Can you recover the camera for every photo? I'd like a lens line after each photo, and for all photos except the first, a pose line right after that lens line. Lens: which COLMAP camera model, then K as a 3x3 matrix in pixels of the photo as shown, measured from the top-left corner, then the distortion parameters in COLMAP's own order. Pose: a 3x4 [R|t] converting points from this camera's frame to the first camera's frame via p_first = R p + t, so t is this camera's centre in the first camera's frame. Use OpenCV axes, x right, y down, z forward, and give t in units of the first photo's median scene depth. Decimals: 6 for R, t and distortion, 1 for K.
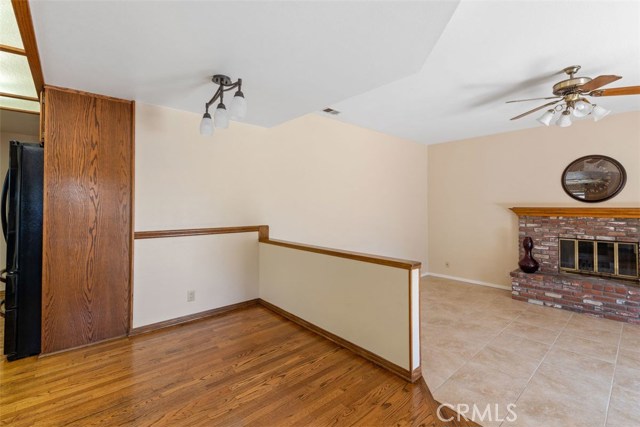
lens RADIAL K [[284.5, 0, 333.7], [0, 284.5, 198.6], [0, 0, 1]] dist [0.001623, -0.000018]
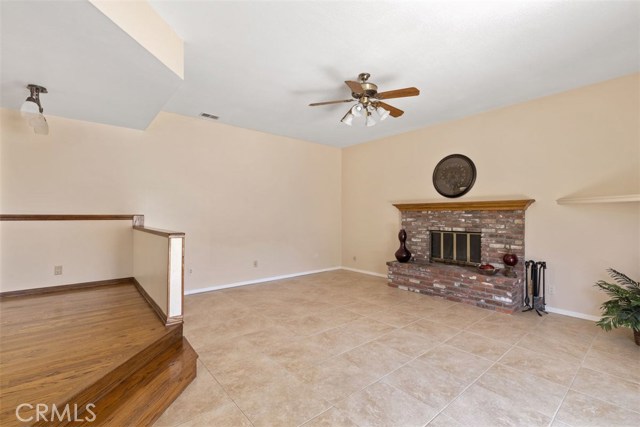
lens RADIAL K [[280.1, 0, 322.3], [0, 280.1, 209.5], [0, 0, 1]] dist [0.000970, -0.000024]
pose [[0.999477, 0.001266, -0.032314, 0.467737], [-0.000973, 0.999958, 0.009063, 0.053738], [0.032324, -0.009026, 0.999437, -0.102722]]
